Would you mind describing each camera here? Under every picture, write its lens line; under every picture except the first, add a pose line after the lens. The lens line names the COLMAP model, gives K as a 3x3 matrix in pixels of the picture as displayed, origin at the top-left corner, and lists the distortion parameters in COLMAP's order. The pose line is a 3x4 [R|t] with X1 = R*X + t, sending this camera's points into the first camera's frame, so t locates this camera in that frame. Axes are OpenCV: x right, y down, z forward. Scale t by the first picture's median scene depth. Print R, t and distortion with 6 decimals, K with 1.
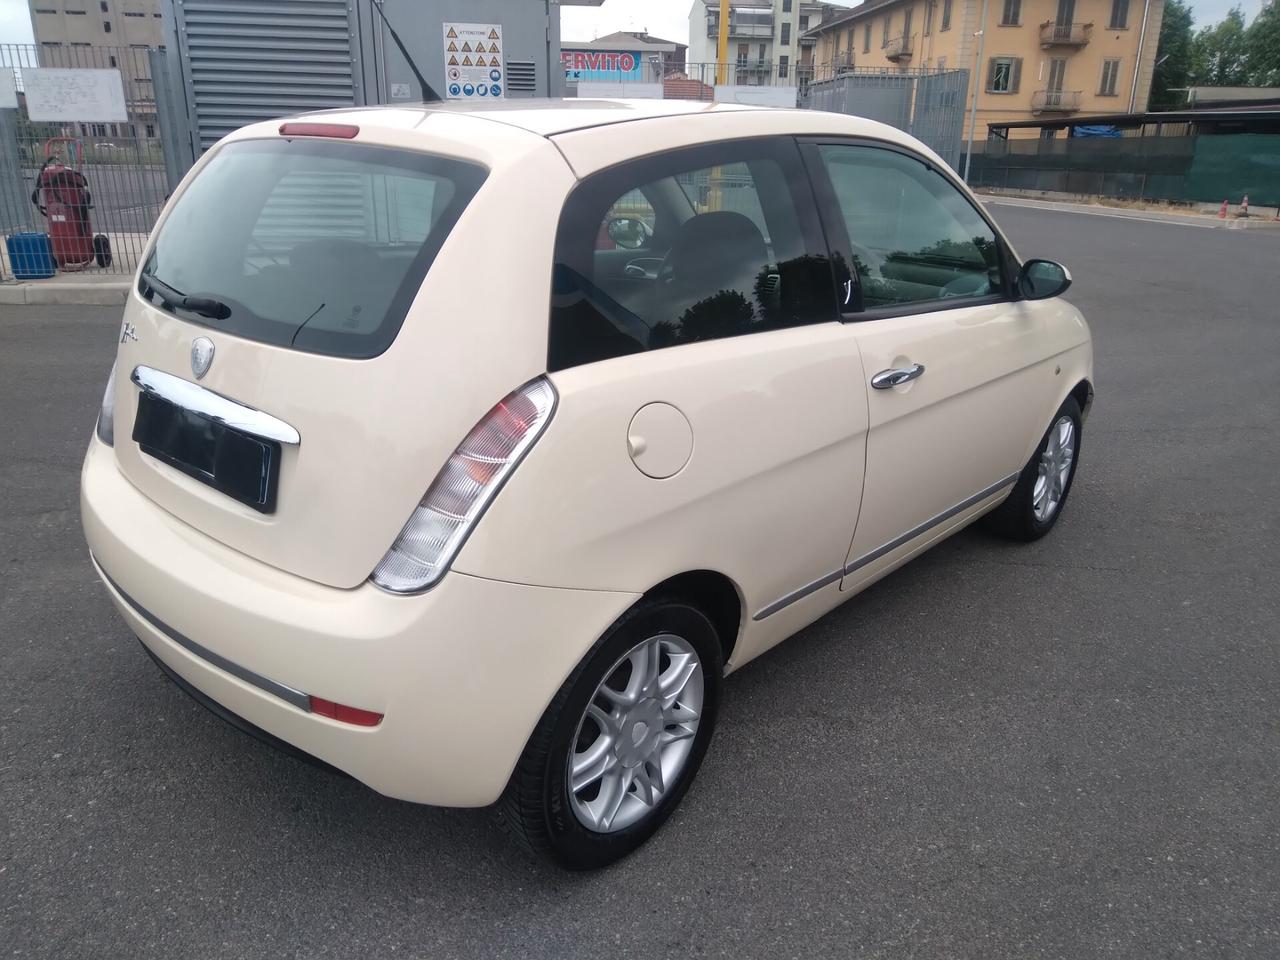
lens RADIAL K [[961.1, 0, 640.0], [0, 961.1, 480.0], [0, 0, 1]] dist [0.046877, -0.041905]
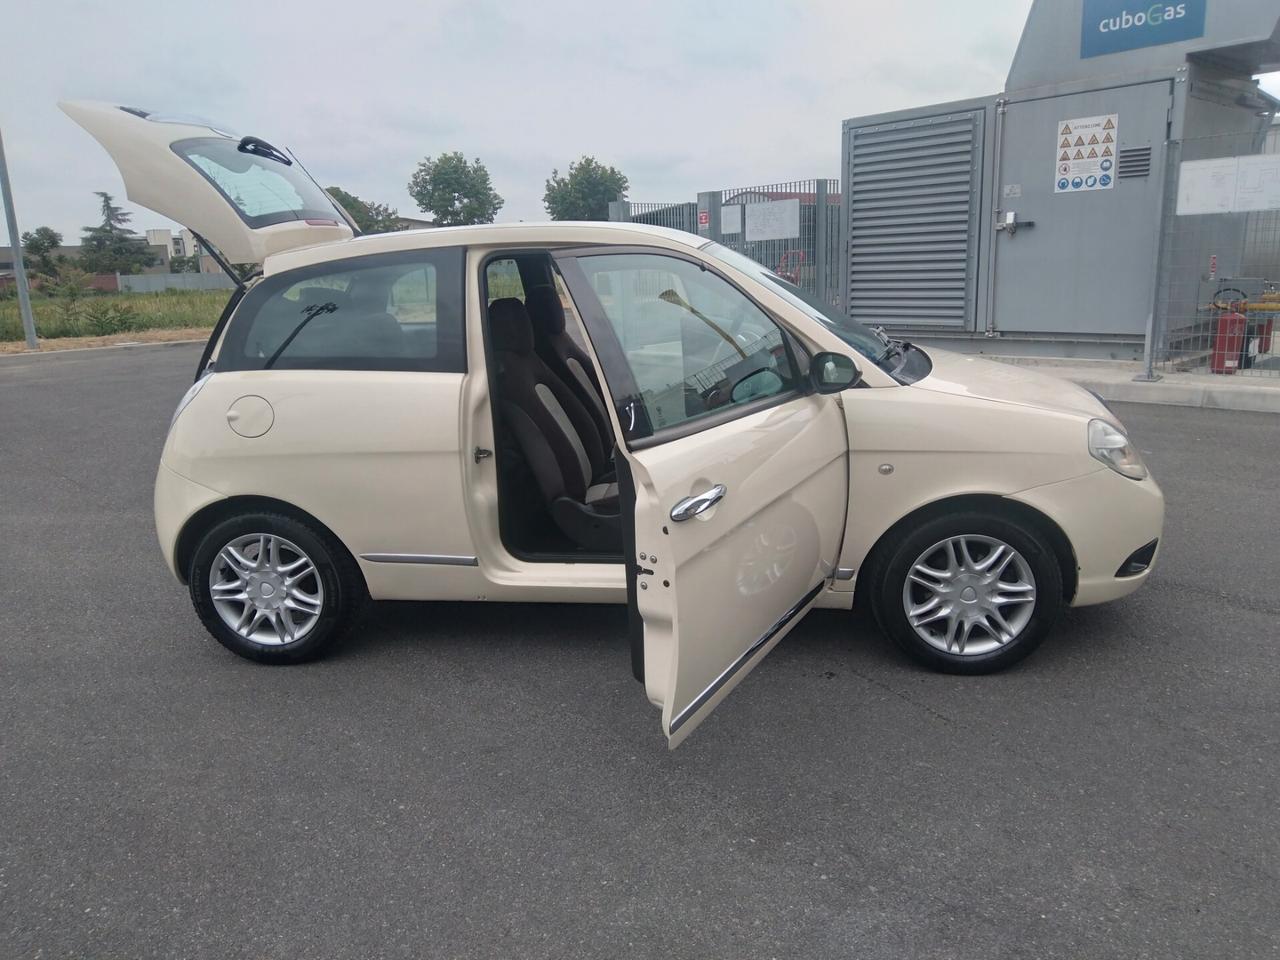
lens RADIAL K [[961.1, 0, 640.0], [0, 961.1, 480.0], [0, 0, 1]] dist [0.046877, -0.041905]
pose [[0.572308, 0.150217, -0.806163, 0.417602], [-0.224265, 0.974272, 0.022332, -0.029148], [0.788777, 0.168013, 0.591272, 0.113199]]
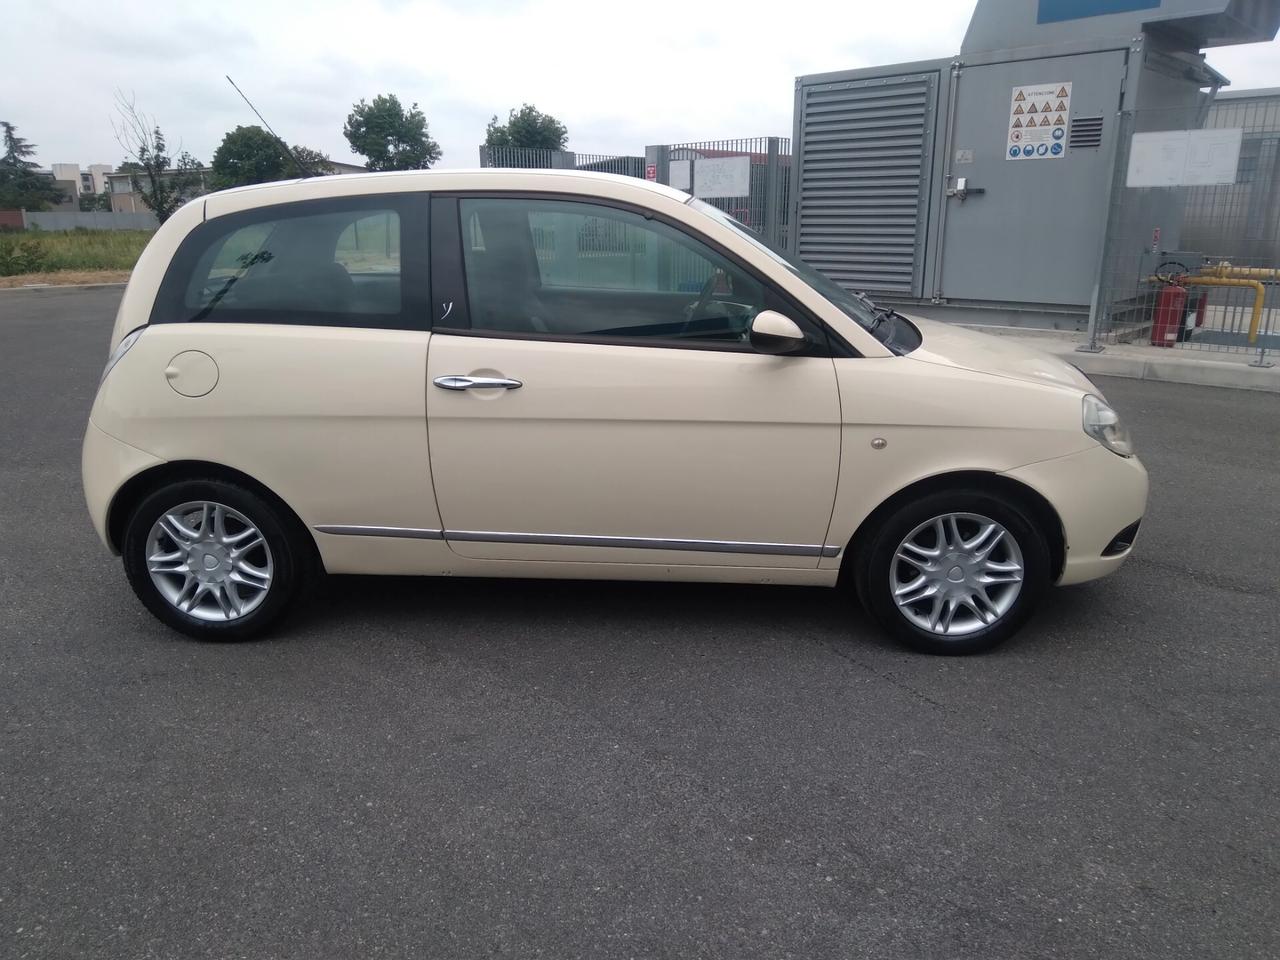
lens RADIAL K [[961.1, 0, 640.0], [0, 961.1, 480.0], [0, 0, 1]] dist [0.046877, -0.041905]
pose [[0.623819, 0.193635, -0.757202, 0.395111], [-0.242097, 0.969046, 0.048358, -0.029078], [0.743128, 0.153150, 0.651388, 0.112437]]
